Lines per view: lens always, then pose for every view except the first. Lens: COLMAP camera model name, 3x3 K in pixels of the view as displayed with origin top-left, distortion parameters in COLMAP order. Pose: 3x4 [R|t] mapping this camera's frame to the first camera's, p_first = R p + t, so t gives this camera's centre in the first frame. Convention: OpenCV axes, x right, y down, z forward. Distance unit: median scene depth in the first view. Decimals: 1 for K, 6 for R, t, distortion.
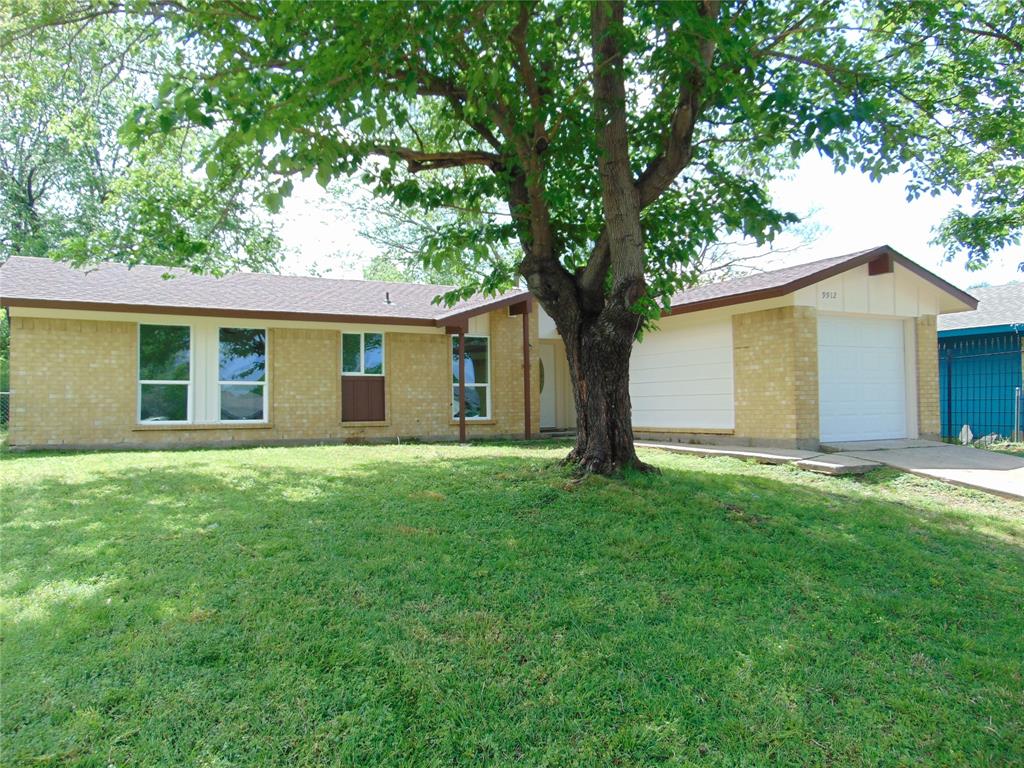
lens RADIAL K [[769.1, 0, 510.7], [0, 769.1, 384.0], [0, 0, 1]] dist [-0.023964, 0.060860]
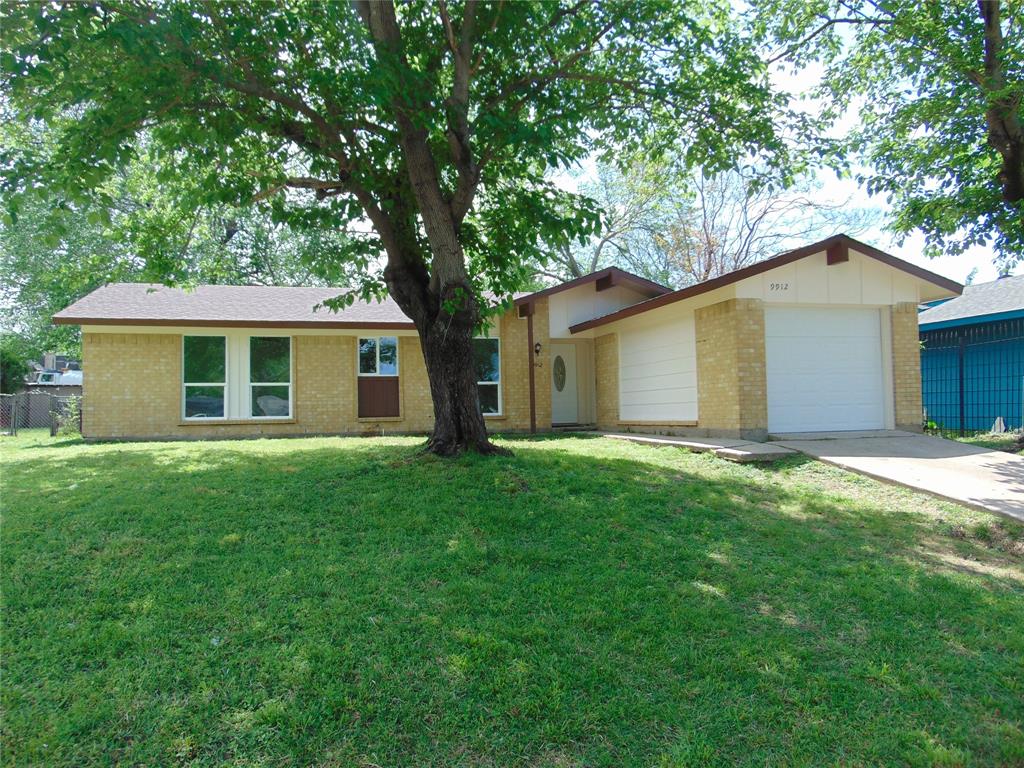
lens RADIAL K [[769.1, 0, 512.3], [0, 769.1, 383.3], [0, 0, 1]] dist [-0.023964, 0.060860]
pose [[0.977087, -0.016887, -0.212168, 0.270102], [0.015488, 0.999846, -0.008252, 0.013379], [0.212275, 0.004777, 0.977198, -0.055116]]
